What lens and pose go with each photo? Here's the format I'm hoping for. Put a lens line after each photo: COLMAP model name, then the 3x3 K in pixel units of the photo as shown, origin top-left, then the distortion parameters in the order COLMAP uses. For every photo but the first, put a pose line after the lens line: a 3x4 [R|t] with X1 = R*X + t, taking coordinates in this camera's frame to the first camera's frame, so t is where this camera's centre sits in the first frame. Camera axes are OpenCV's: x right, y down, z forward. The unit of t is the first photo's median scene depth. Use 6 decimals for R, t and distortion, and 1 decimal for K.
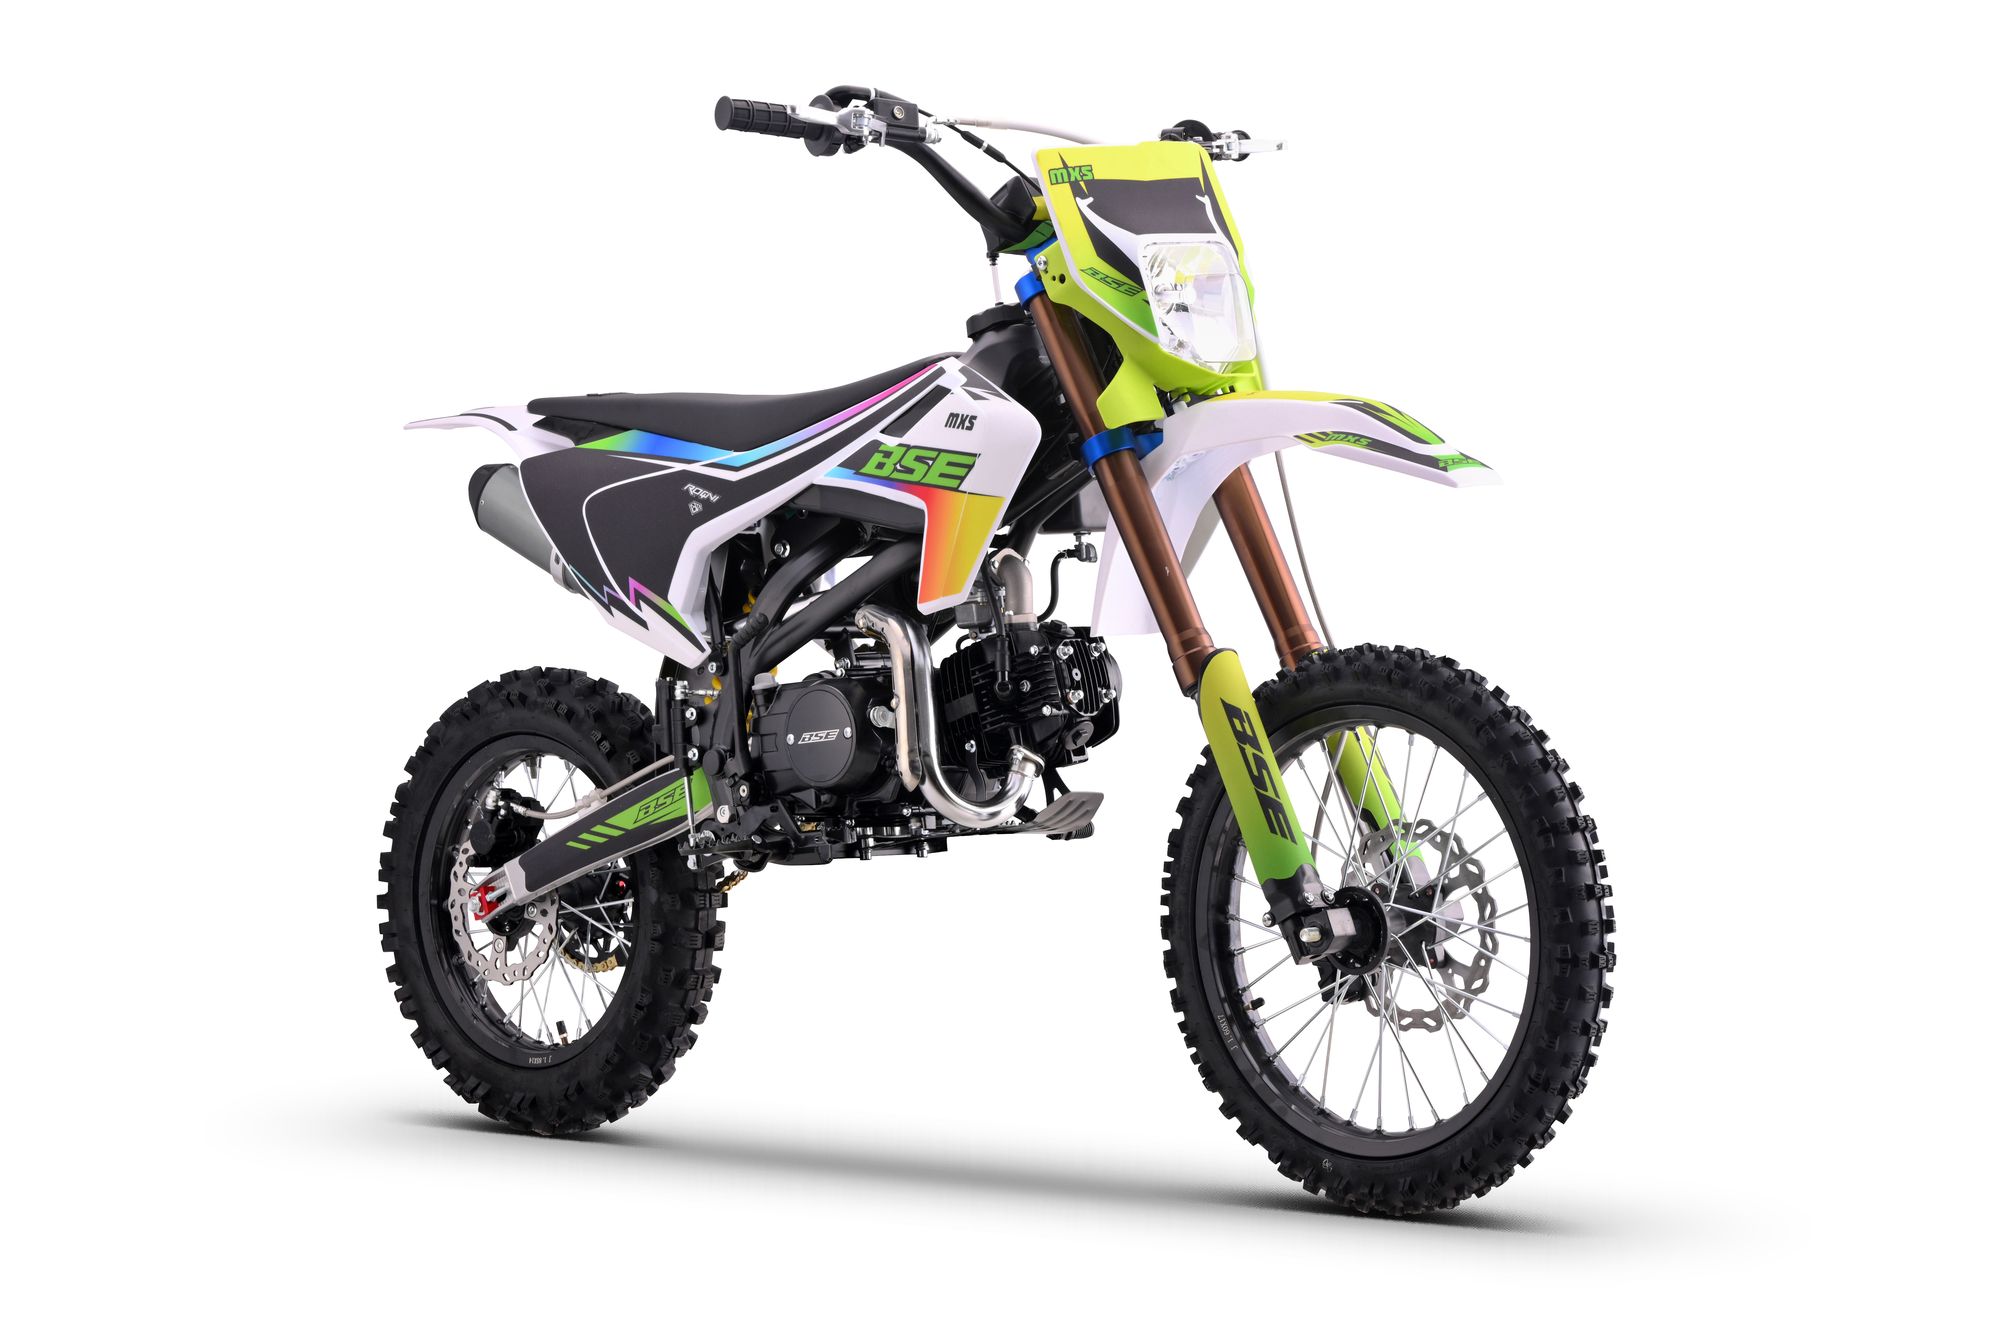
lens RADIAL K [[5625.7, 0, 1000.0], [0, 5625.7, 666.5], [0, 0, 1]] dist [0.009807, -0.295212]
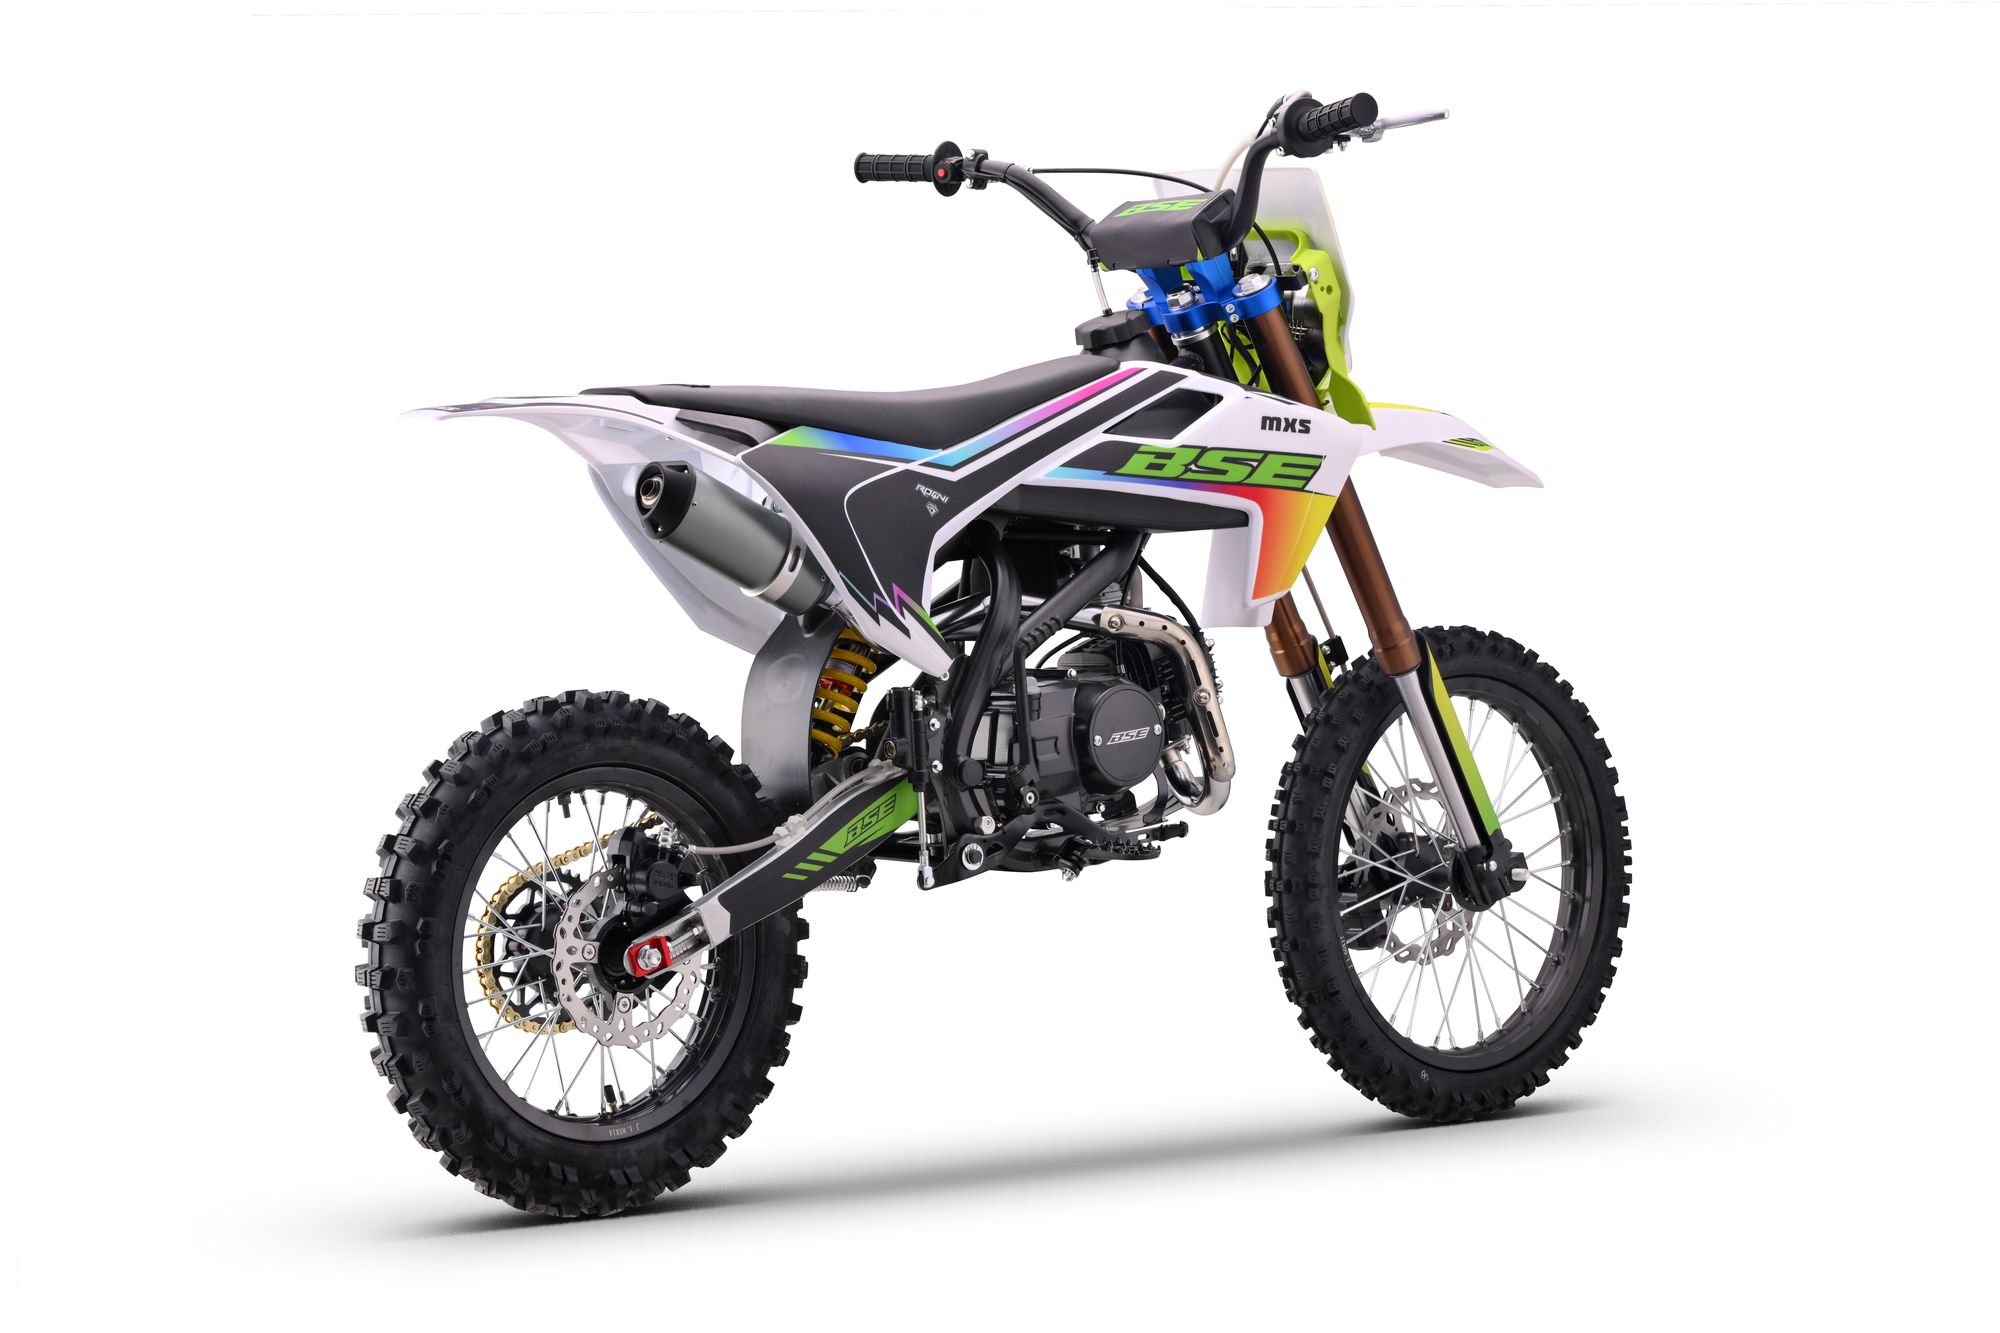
lens RADIAL K [[5847.8, 0, 1000.0], [0, 5847.8, 666.5], [0, 0, 1]] dist [-0.080107, -0.638334]
pose [[0.153728, -0.027964, 0.987717, -1.047754], [0.033863, 0.999161, 0.023017, -0.024247], [-0.987533, 0.029909, 0.154546, 0.845164]]
